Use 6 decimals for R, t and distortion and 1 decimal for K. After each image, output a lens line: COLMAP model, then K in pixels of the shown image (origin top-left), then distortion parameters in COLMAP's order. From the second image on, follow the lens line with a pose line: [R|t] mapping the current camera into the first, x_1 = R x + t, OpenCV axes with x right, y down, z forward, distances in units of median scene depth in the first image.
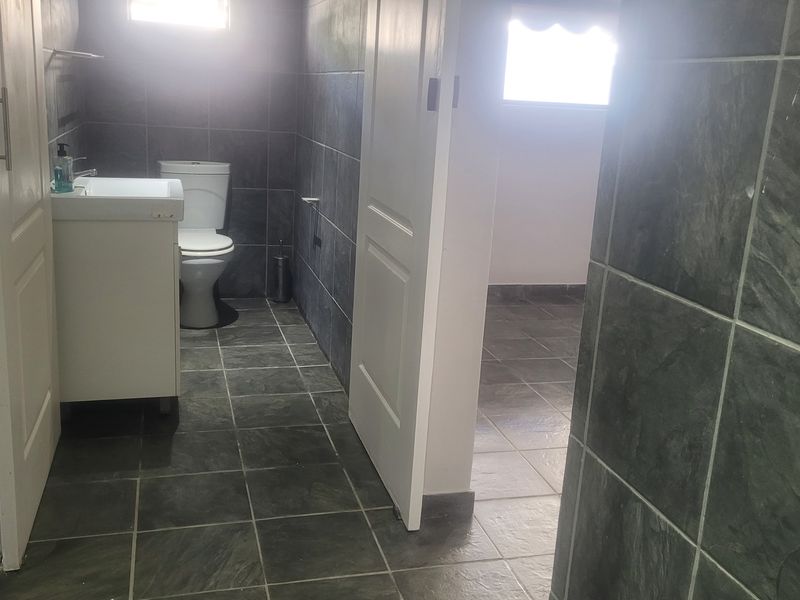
lens RADIAL K [[802.5, 0, 399.9], [0, 802.5, 299.7], [0, 0, 1]] dist [0.037633, 0.000000]
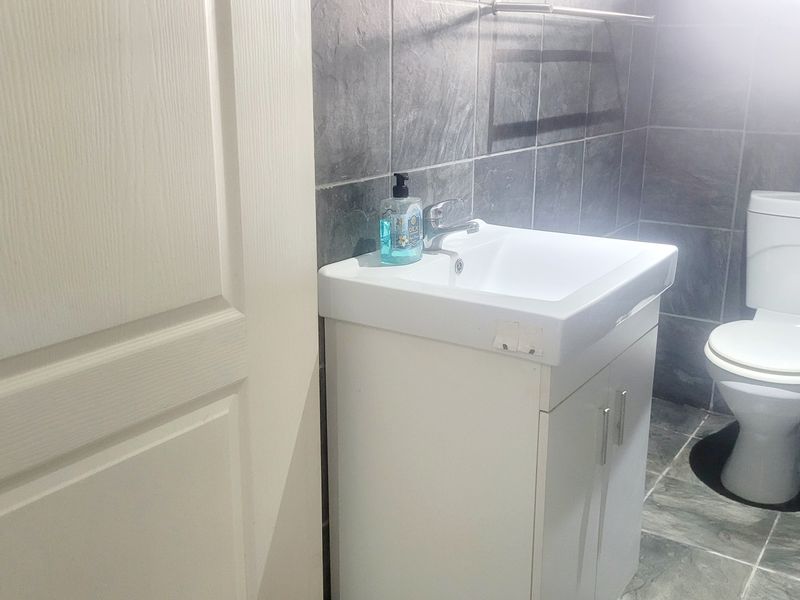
lens RADIAL K [[802.5, 0, 400.3], [0, 802.5, 300.5], [0, 0, 1]] dist [0.037633, 0.000000]
pose [[0.636861, 0.158446, -0.754521, -0.007125], [-0.155257, 0.984962, 0.075792, -0.106429], [0.755184, 0.068876, 0.651884, 0.466690]]
